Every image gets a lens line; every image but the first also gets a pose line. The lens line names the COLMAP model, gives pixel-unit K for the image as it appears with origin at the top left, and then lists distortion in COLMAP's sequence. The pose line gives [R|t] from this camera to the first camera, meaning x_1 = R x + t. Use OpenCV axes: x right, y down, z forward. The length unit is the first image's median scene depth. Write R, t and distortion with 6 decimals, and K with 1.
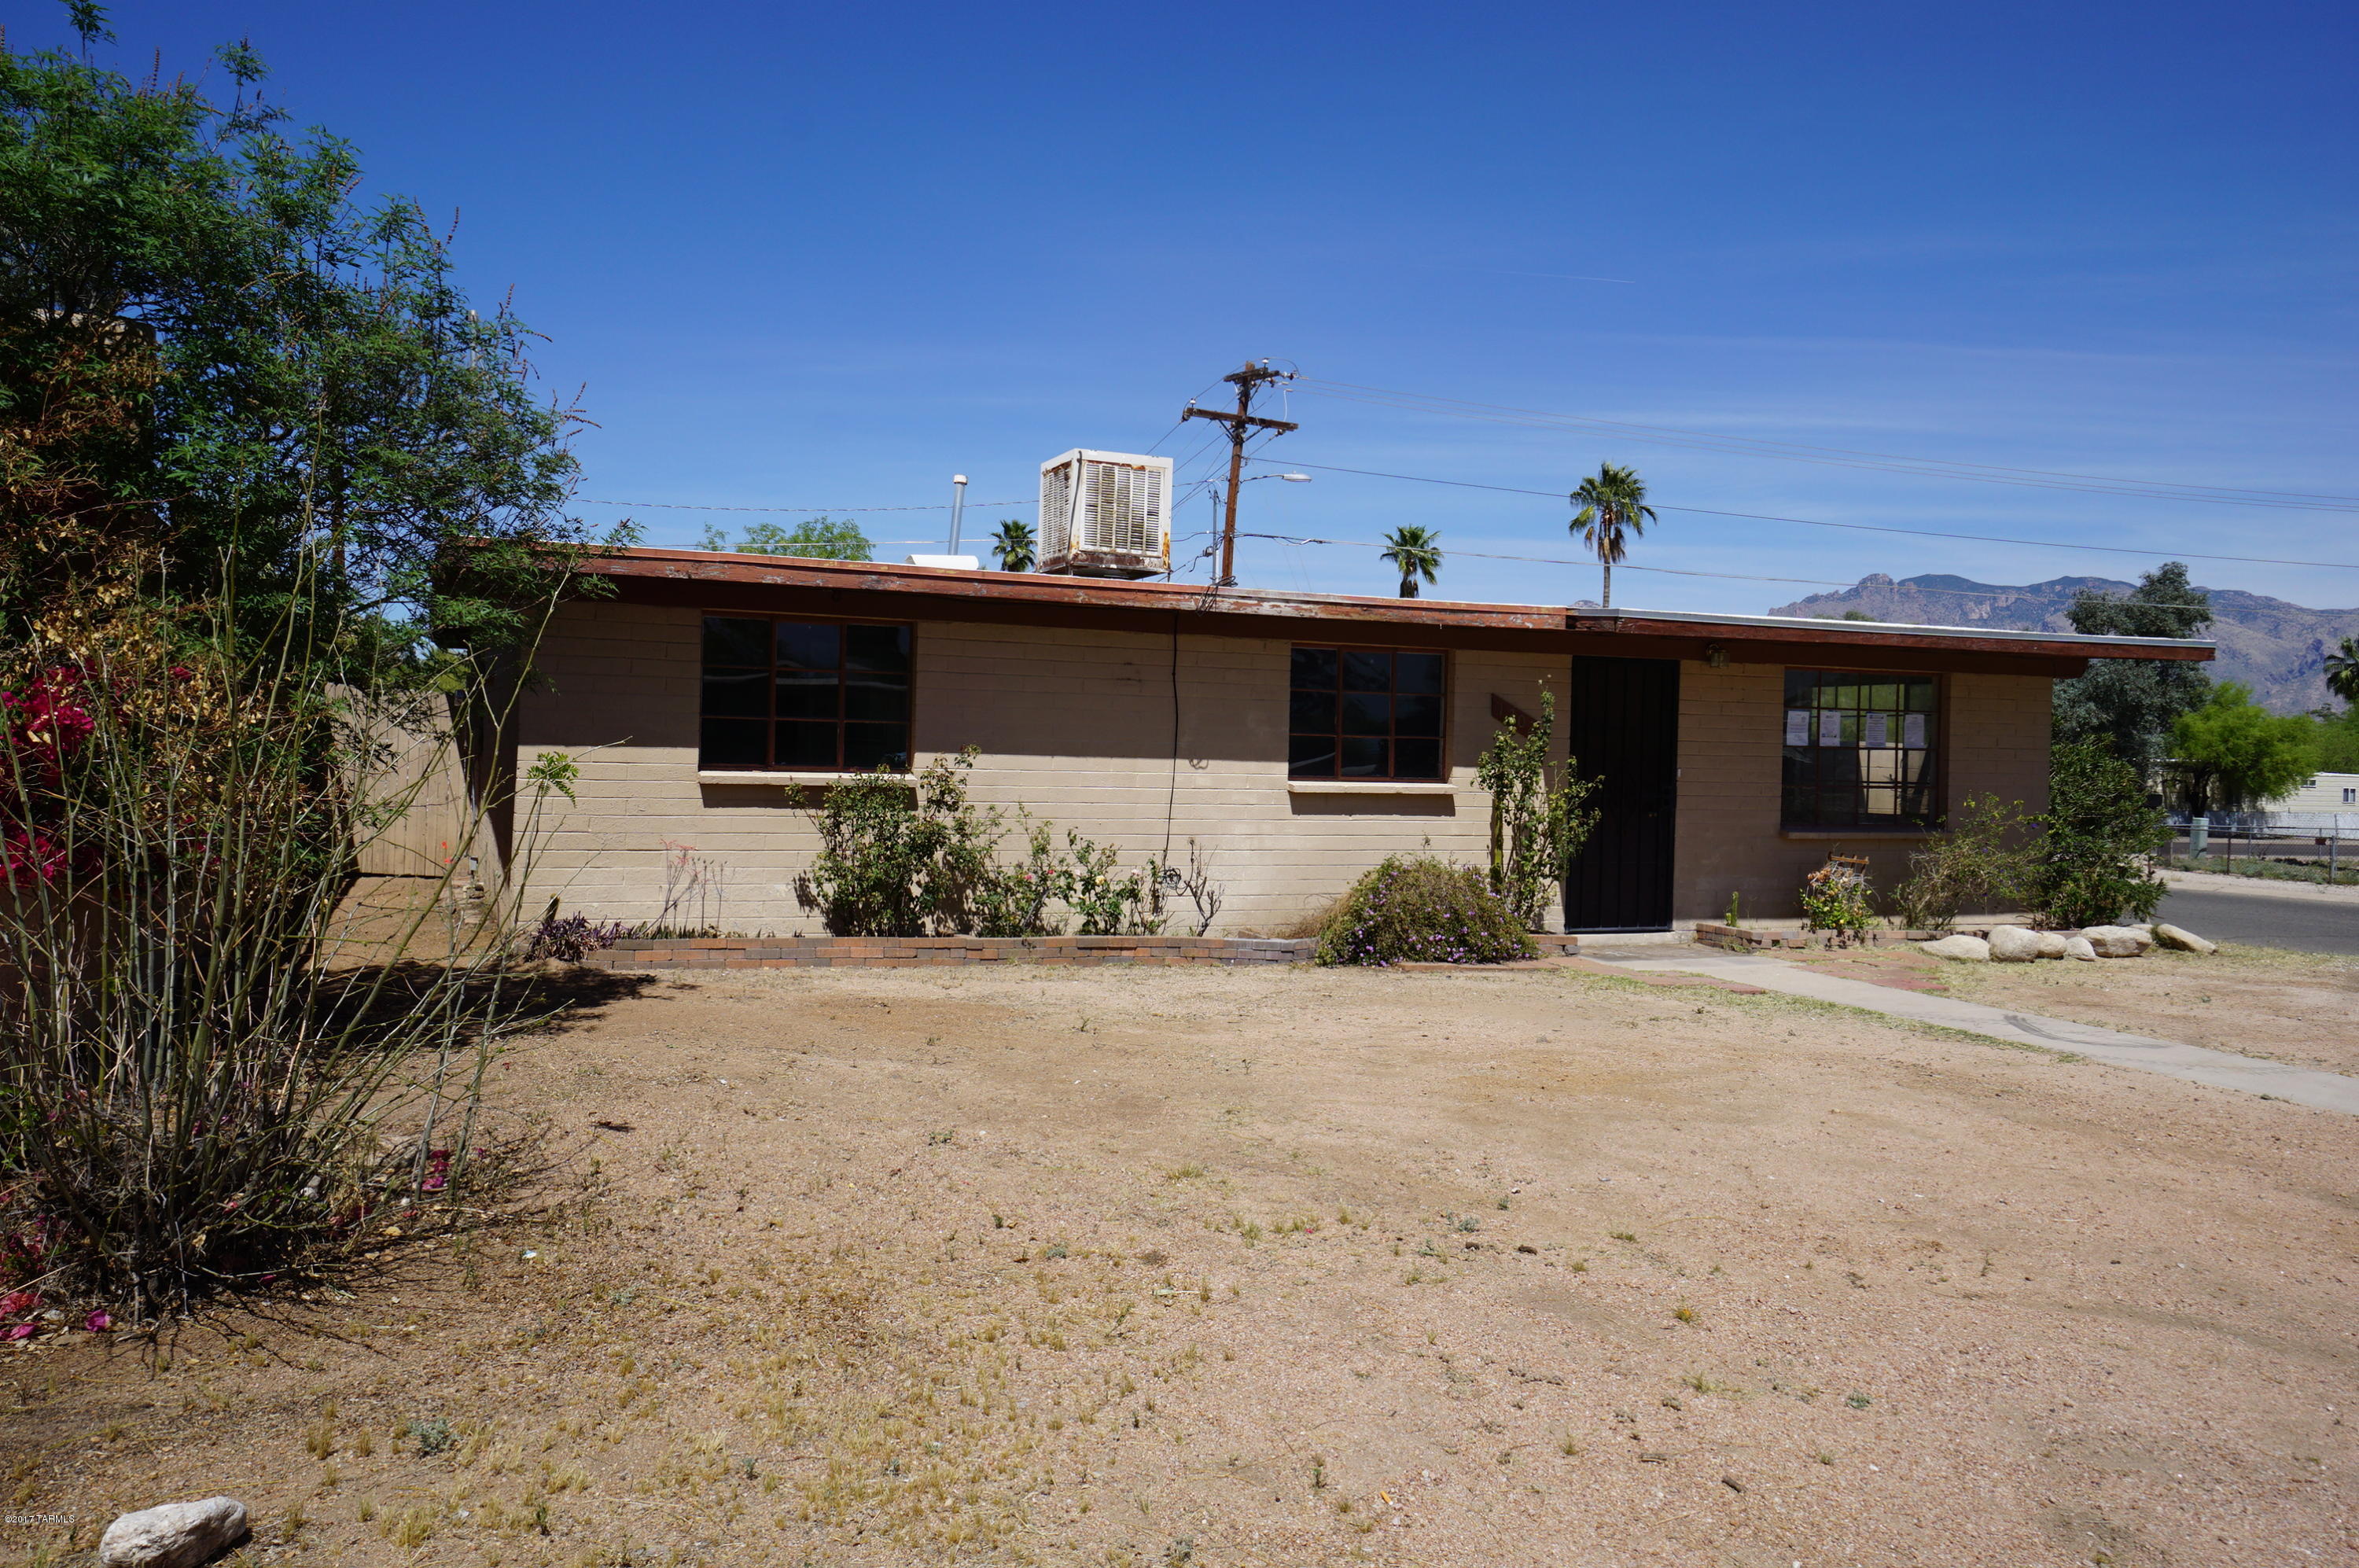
lens RADIAL K [[1780.6, 0, 1178.4], [0, 1780.6, 784.3], [0, 0, 1]] dist [0.015462, 0.004911]
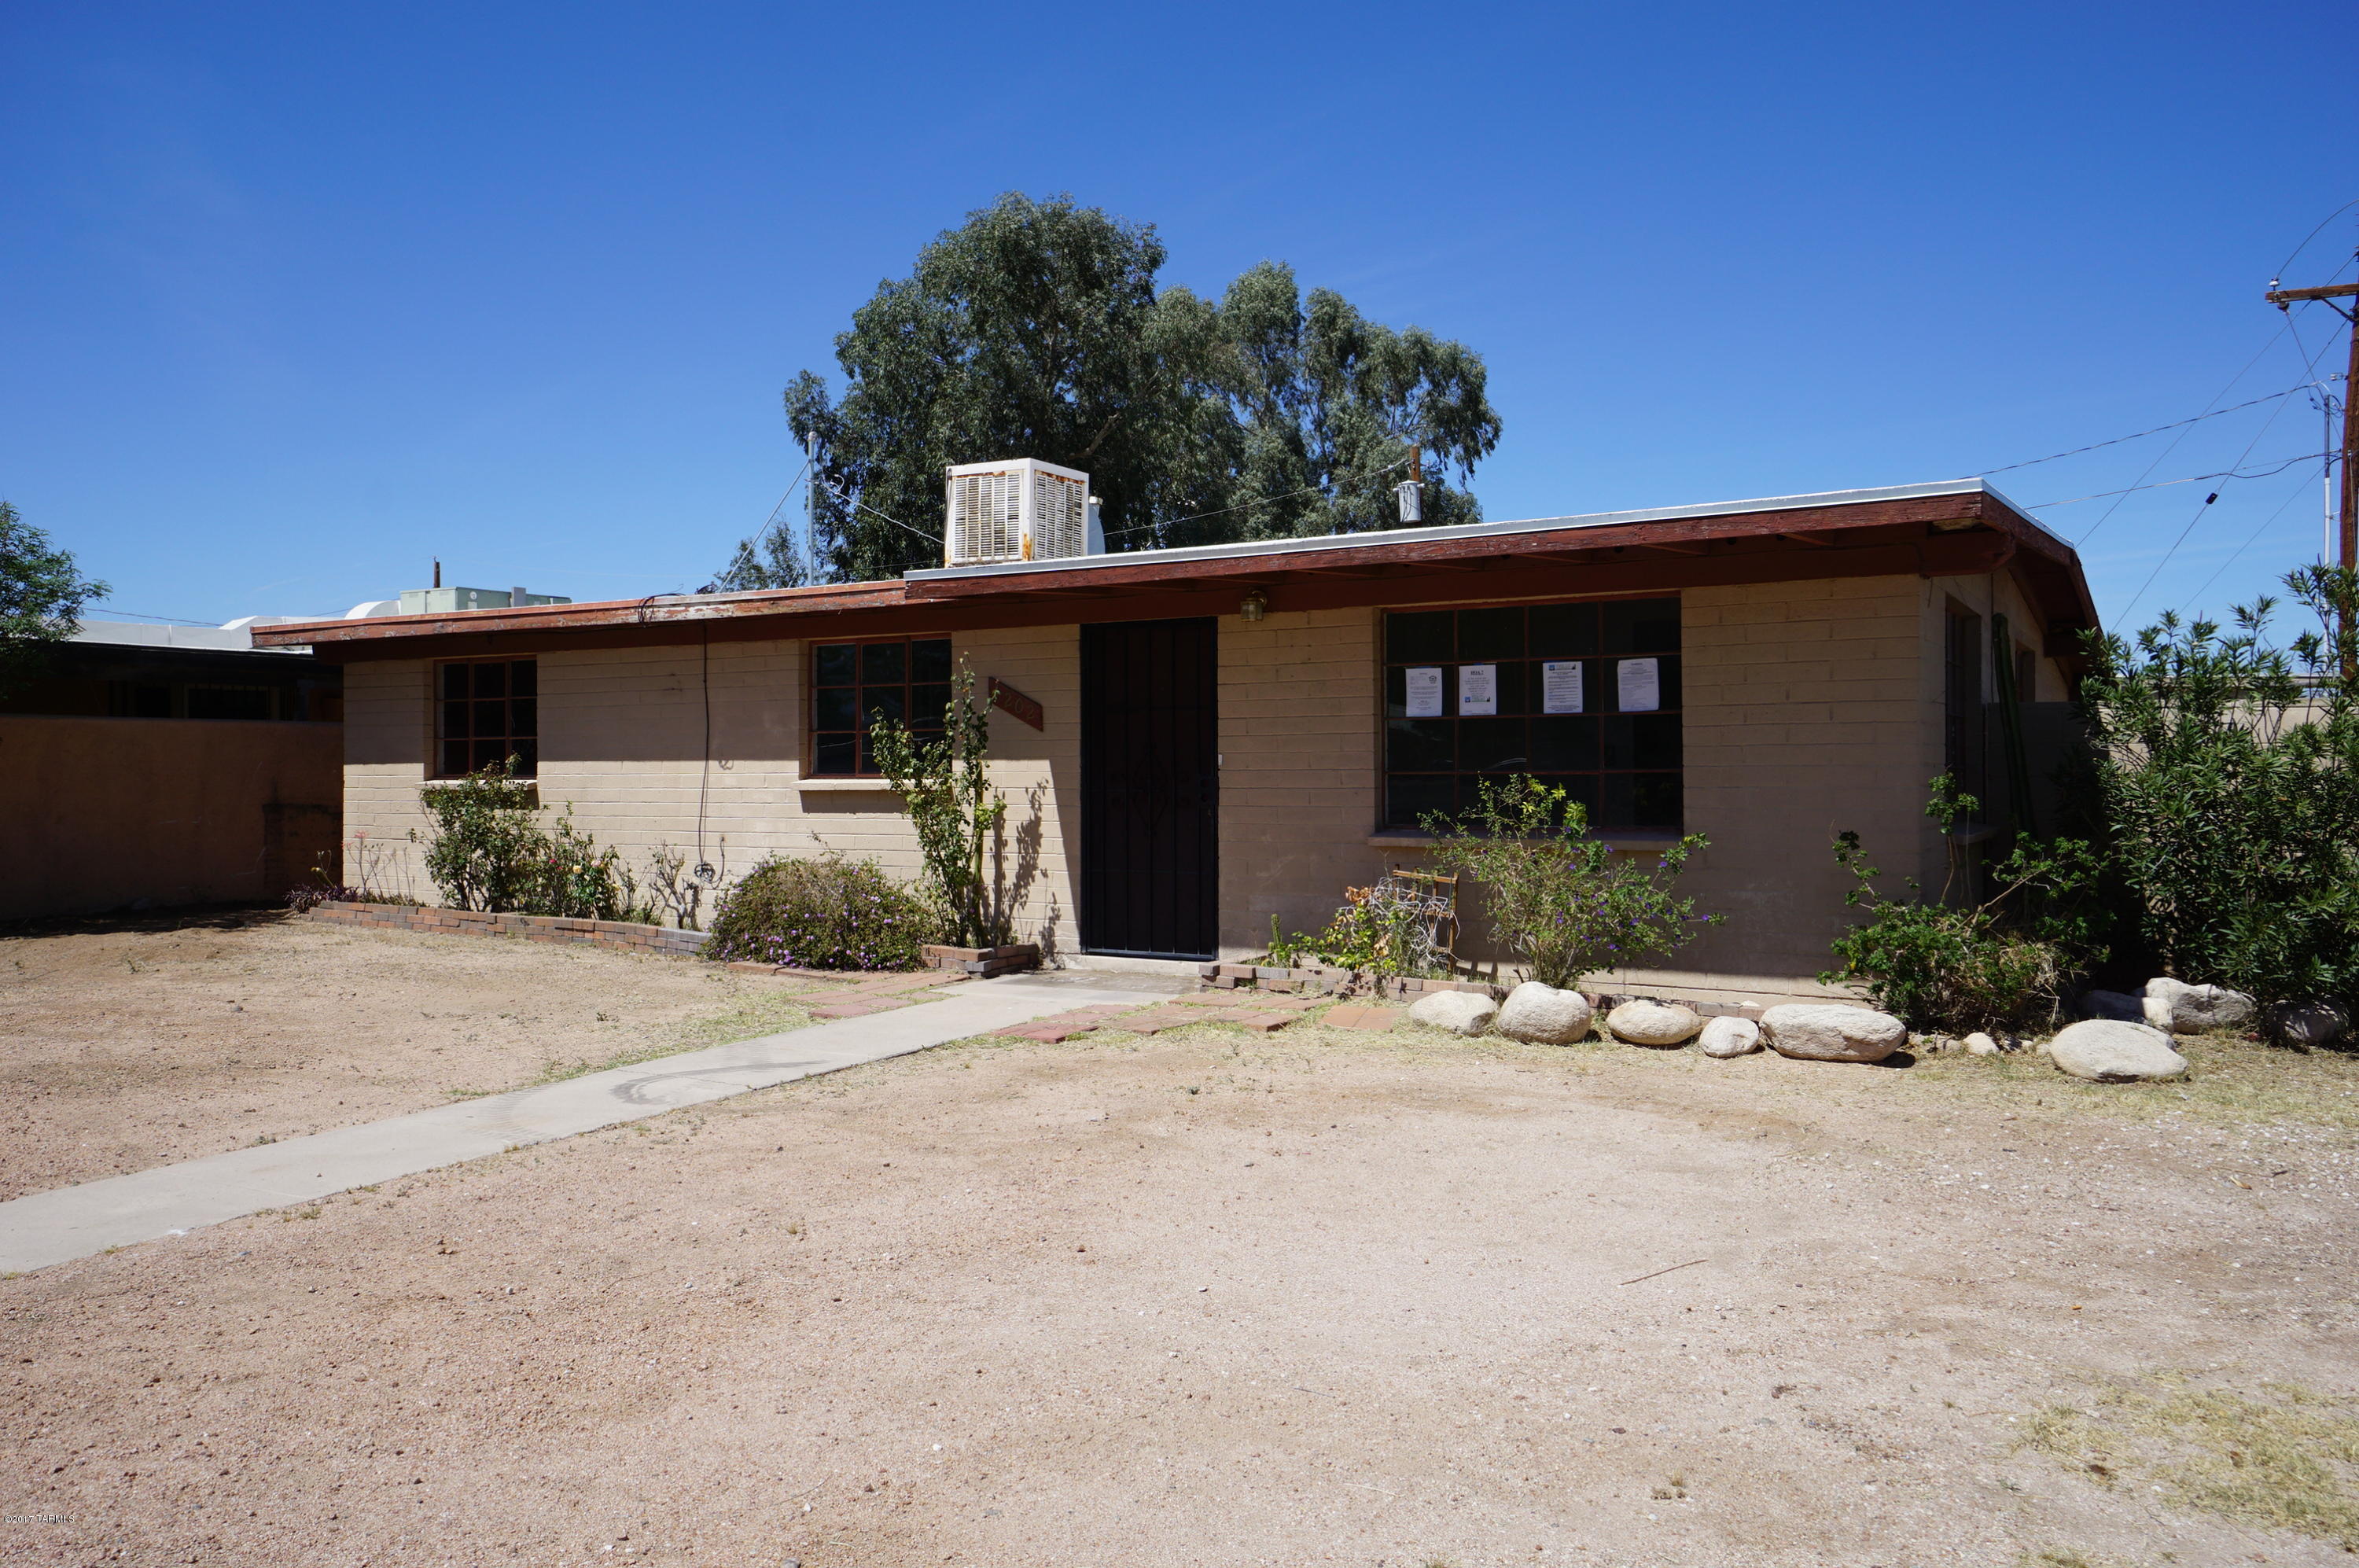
lens RADIAL K [[1780.8, 0, 1173.1], [0, 1780.8, 777.1], [0, 0, 1]] dist [0.034173, -0.006682]
pose [[0.592539, -0.024524, -0.805168, 0.949047], [0.003410, 0.999604, -0.027936, 0.024550], [0.805534, 0.013807, 0.592388, 0.547513]]
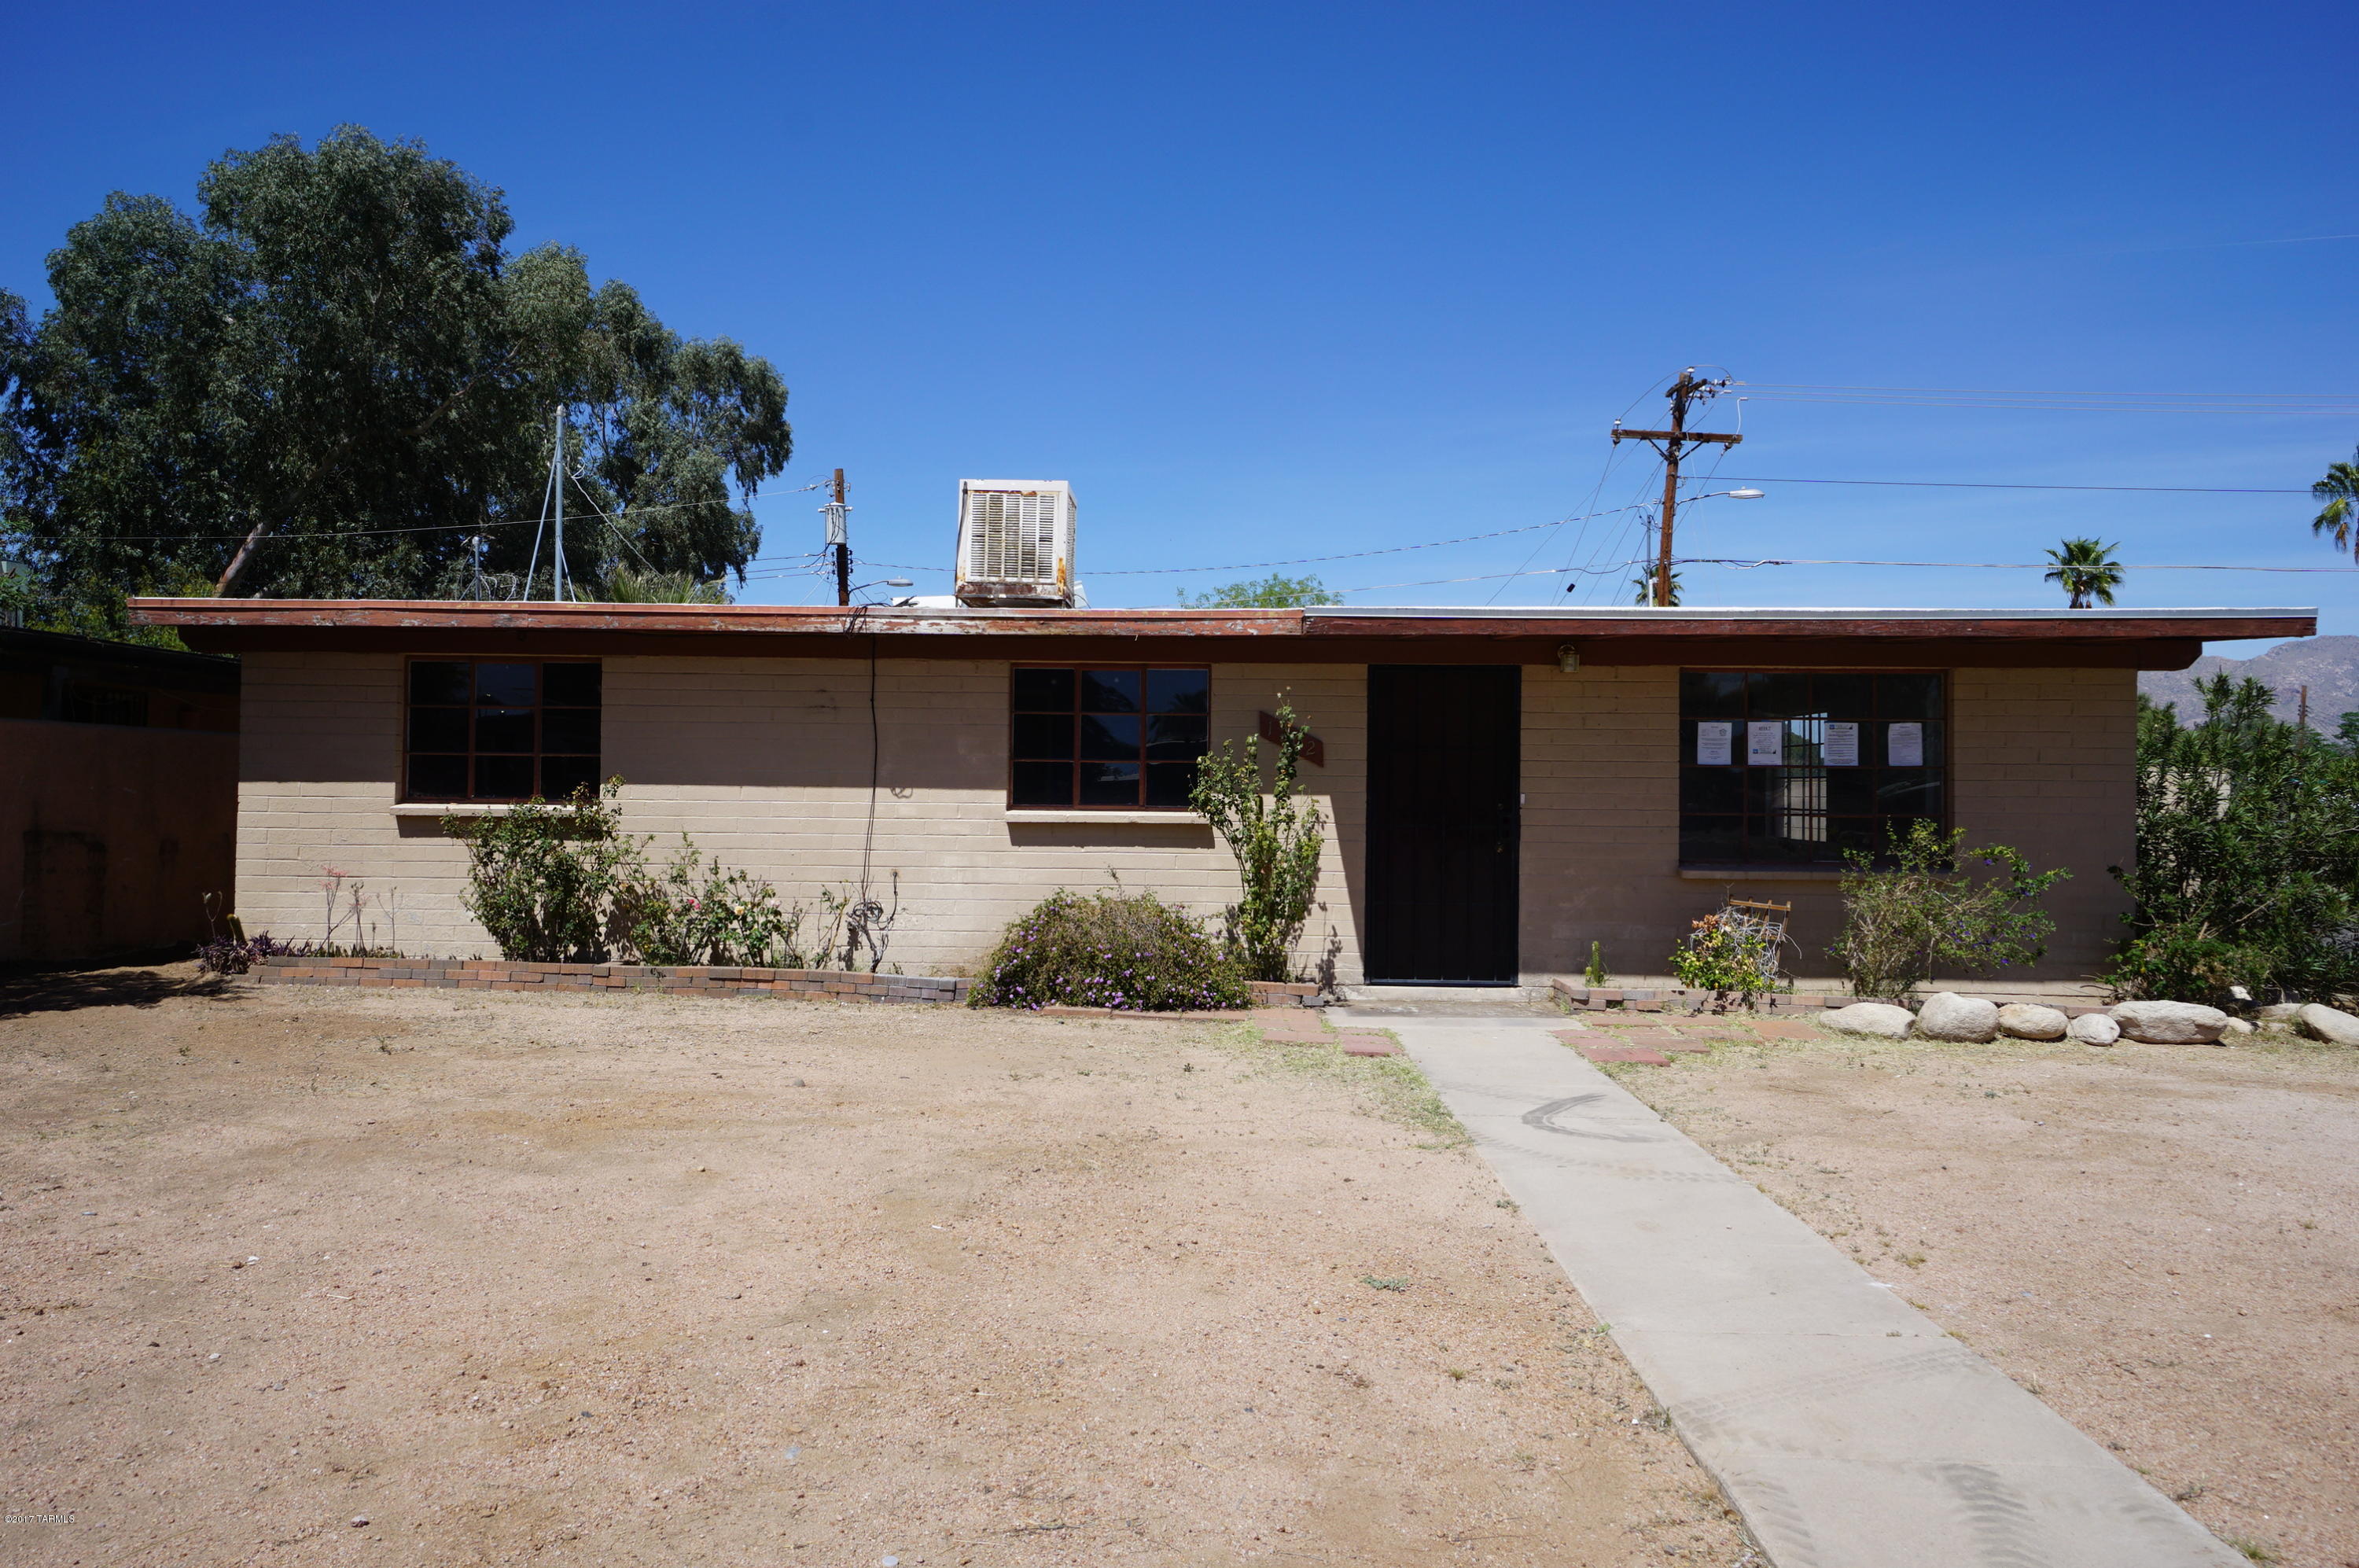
lens RADIAL K [[1780.8, 0, 1178.4], [0, 1780.8, 775.3], [0, 0, 1]] dist [0.034173, -0.006682]
pose [[0.911509, -0.018761, -0.410851, 0.506024], [0.002778, 0.999217, -0.039465, 0.016375], [0.411270, 0.034831, 0.910848, 0.172275]]
